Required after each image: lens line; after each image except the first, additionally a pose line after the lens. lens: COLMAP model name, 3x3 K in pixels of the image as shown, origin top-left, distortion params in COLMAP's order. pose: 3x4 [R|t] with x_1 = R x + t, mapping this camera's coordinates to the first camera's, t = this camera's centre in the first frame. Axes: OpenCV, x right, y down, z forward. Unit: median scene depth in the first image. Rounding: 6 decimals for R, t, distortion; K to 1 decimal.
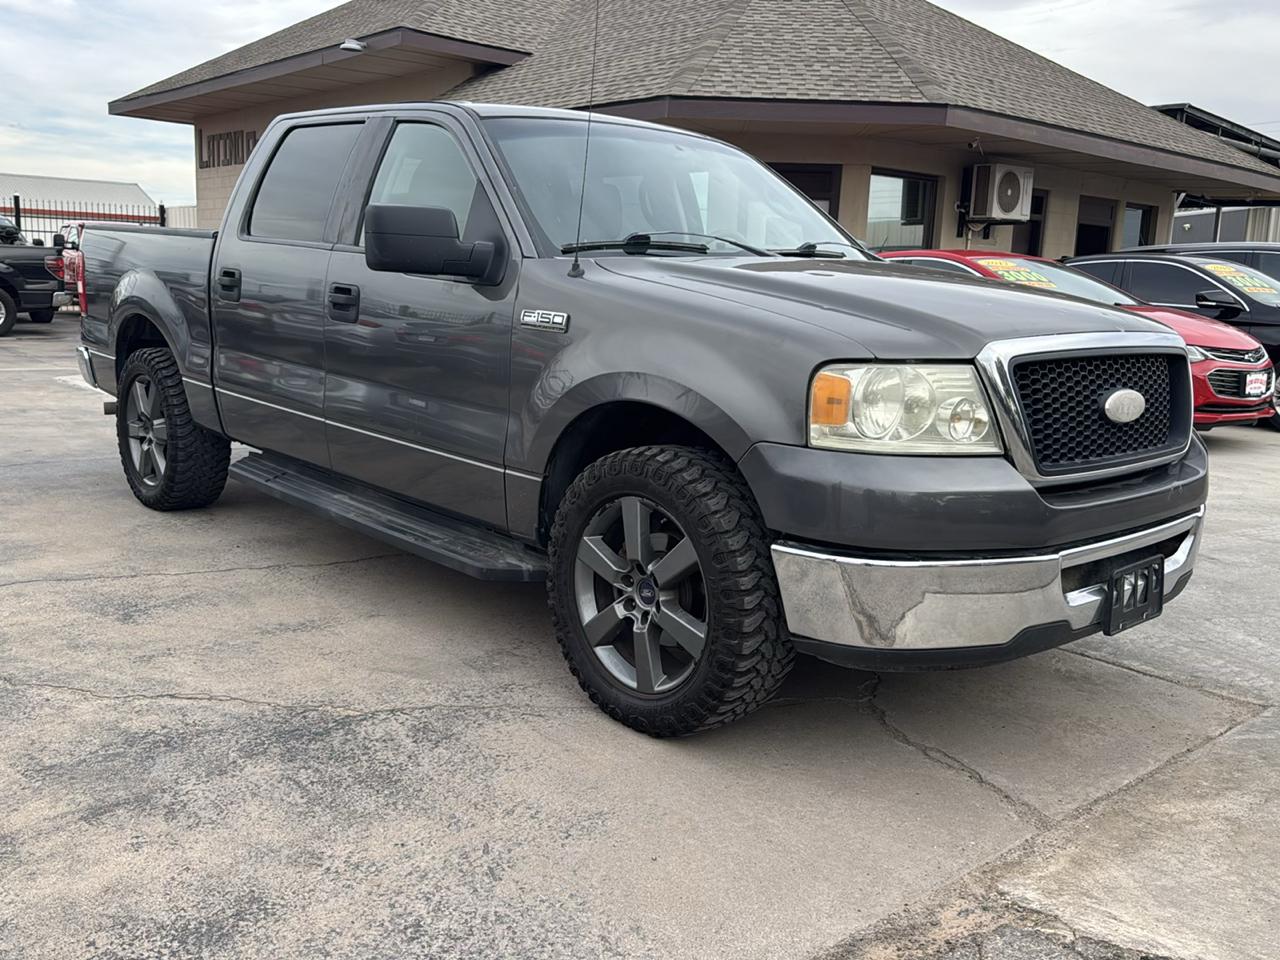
lens RADIAL K [[1133.8, 0, 640.0], [0, 1133.8, 480.0], [0, 0, 1]] dist [0.131922, -0.289647]
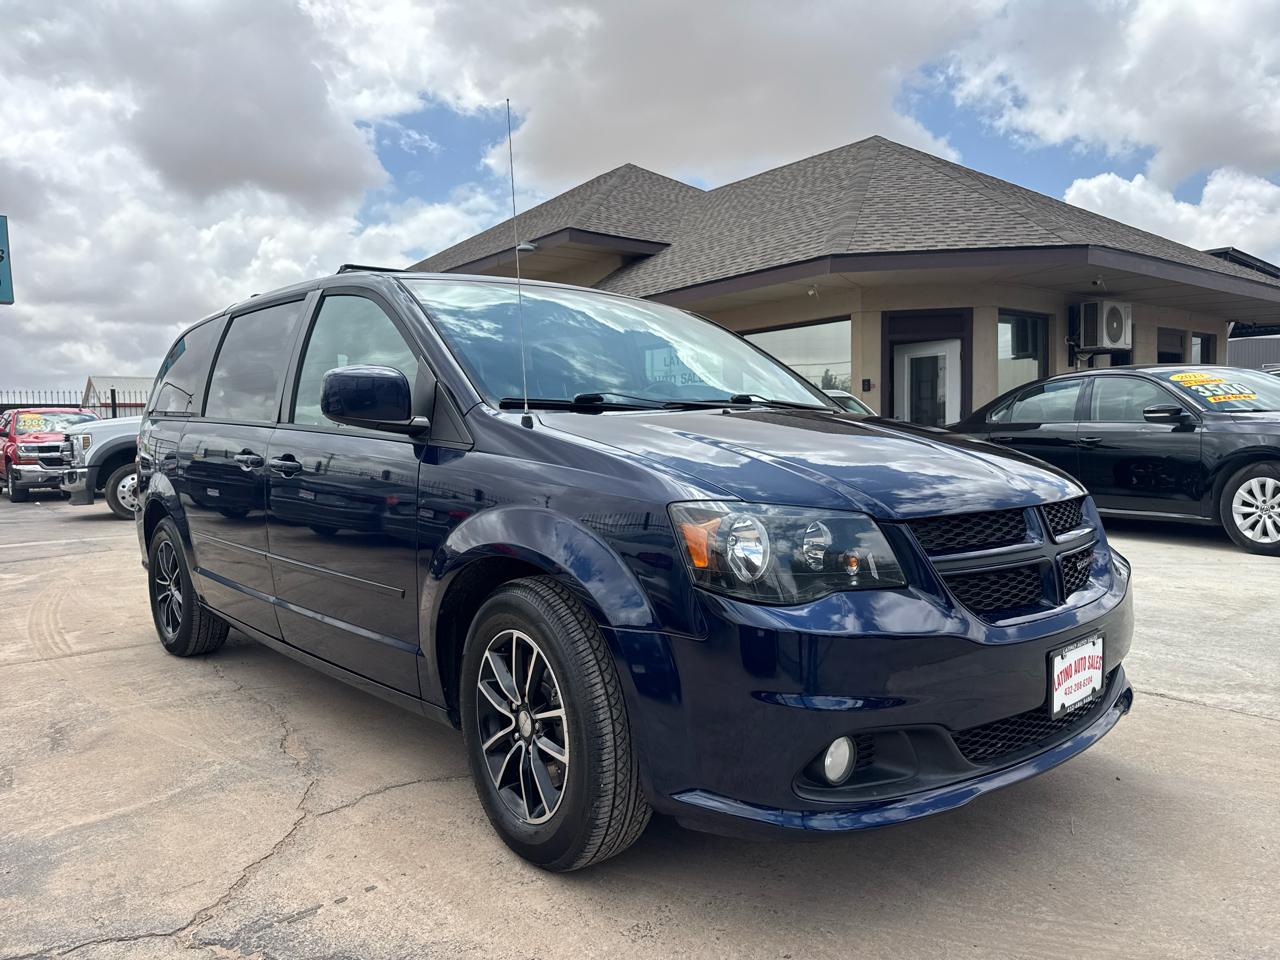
lens RADIAL K [[889.2, 0, 639.4], [0, 889.2, 484.3], [0, 0, 1]] dist [0.082871, -0.146372]
pose [[0.996811, -0.055001, -0.057817, -0.120393], [0.047792, 0.991693, -0.119420, -0.014535], [0.063905, 0.116276, 0.991159, 0.135279]]
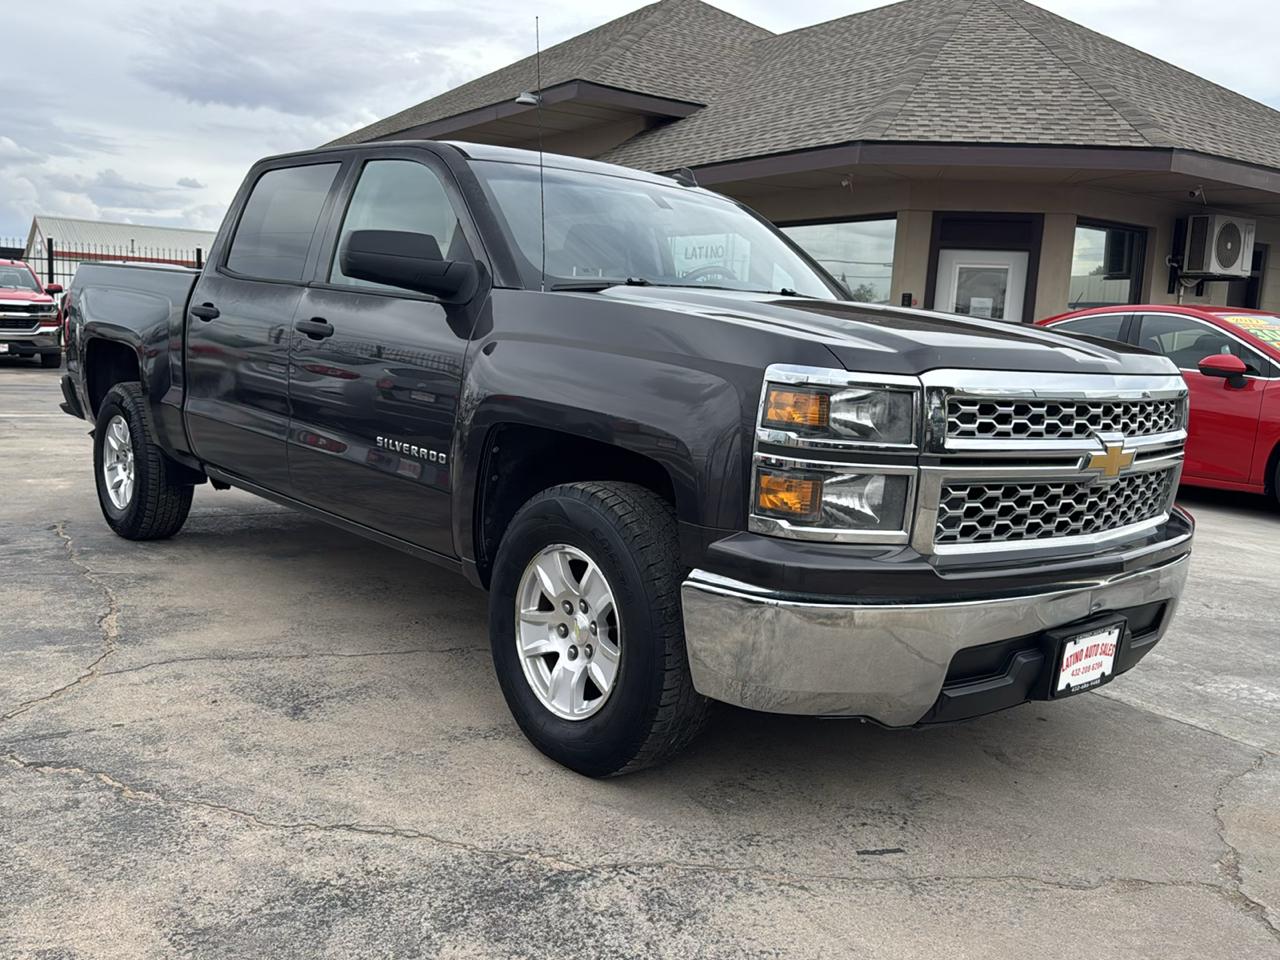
lens RADIAL K [[1133.8, 0, 640.0], [0, 1133.8, 480.0], [0, 0, 1]] dist [0.131922, -0.289647]
pose [[0.992184, 0.028456, -0.121492, -0.031363], [-0.034266, 0.998353, -0.046002, -0.008108], [0.119983, 0.049805, 0.991526, 0.057984]]
